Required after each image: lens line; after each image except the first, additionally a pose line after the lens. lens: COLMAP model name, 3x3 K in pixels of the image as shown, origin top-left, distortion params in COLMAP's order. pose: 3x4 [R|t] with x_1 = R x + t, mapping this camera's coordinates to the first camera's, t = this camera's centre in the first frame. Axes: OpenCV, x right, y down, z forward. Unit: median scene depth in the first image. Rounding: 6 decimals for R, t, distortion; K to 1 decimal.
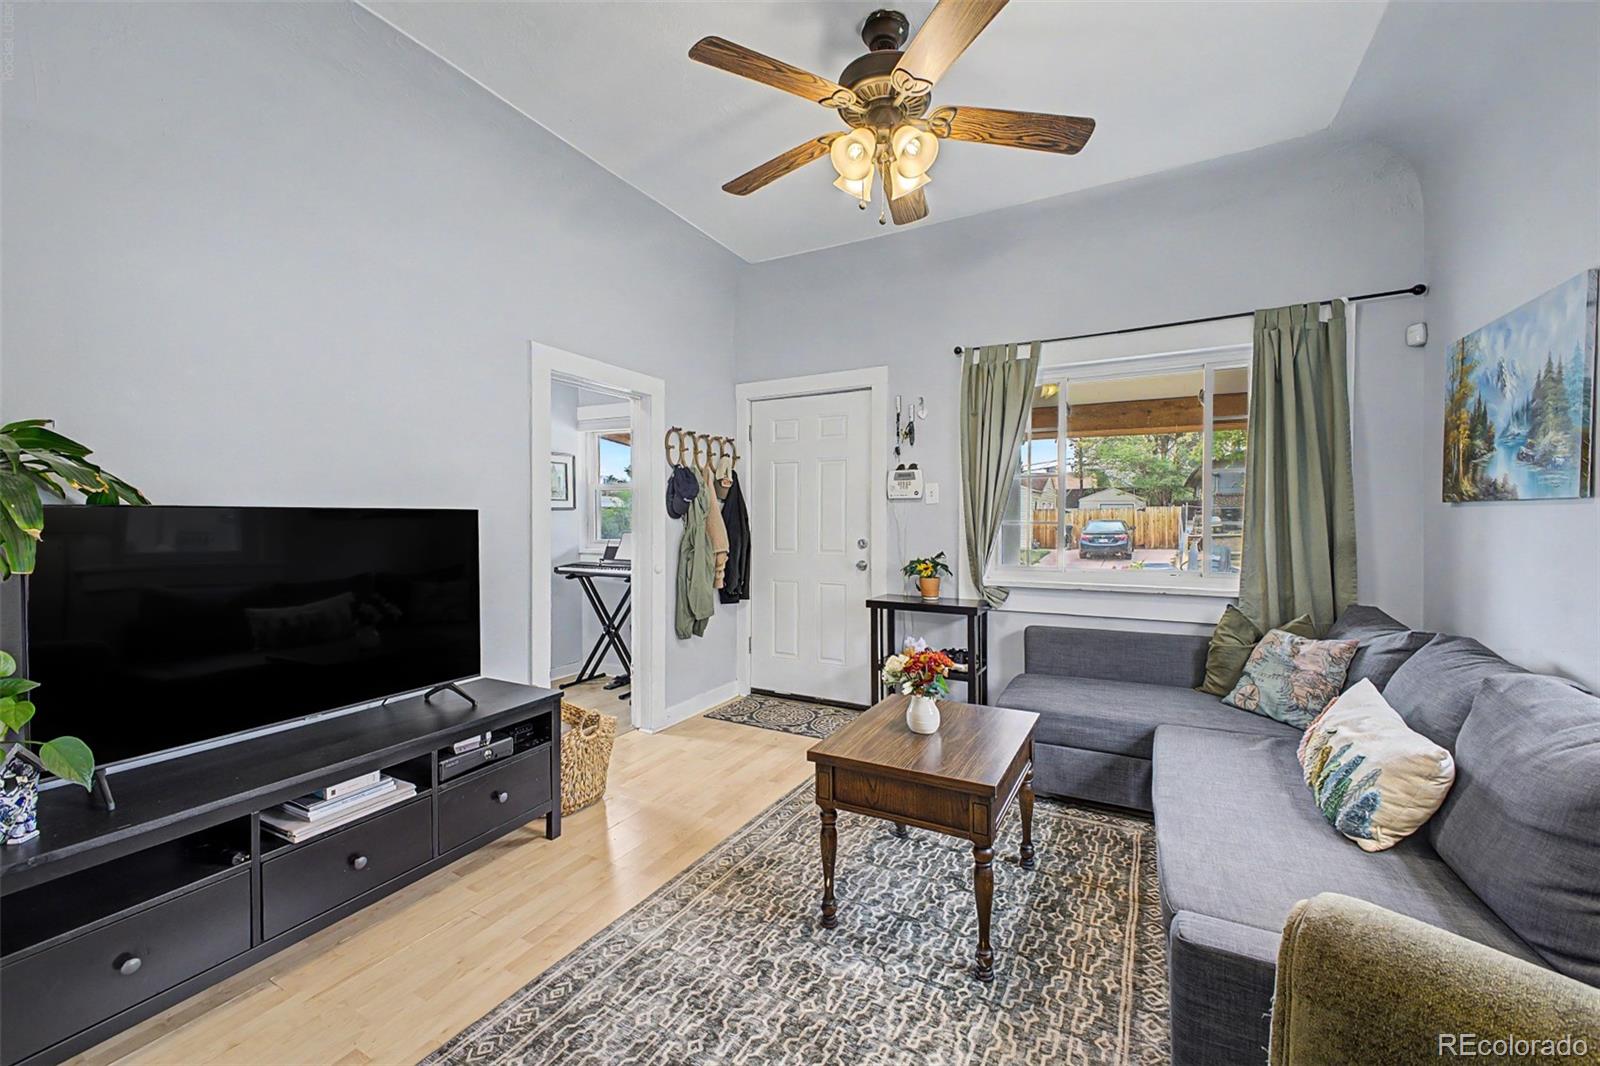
lens RADIAL K [[633.6, 0, 800.9], [0, 633.6, 528.2], [0, 0, 1]] dist [0.025058, -0.008825]
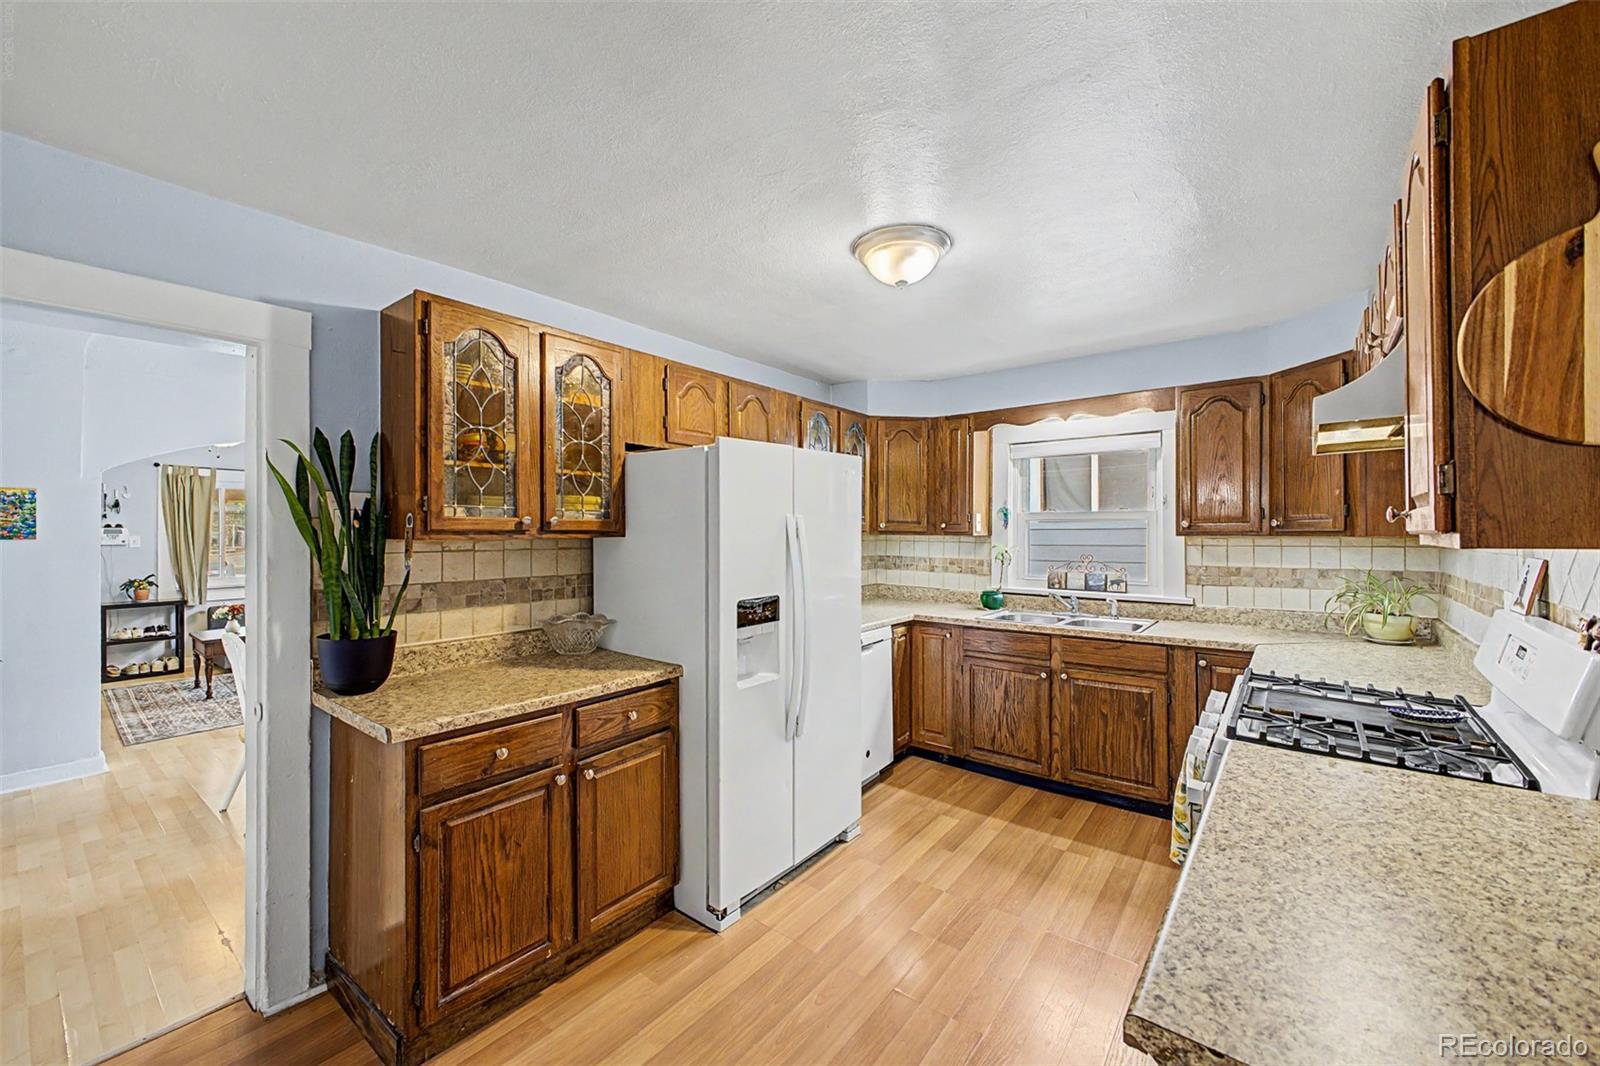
lens RADIAL K [[633.6, 0, 800.9], [0, 633.6, 528.2], [0, 0, 1]] dist [0.025058, -0.008825]
pose [[0.180304, -0.000197, 0.983611, -1.603643], [0.016233, 0.999864, -0.002775, -0.075443], [-0.983477, 0.016467, 0.180283, -1.499554]]
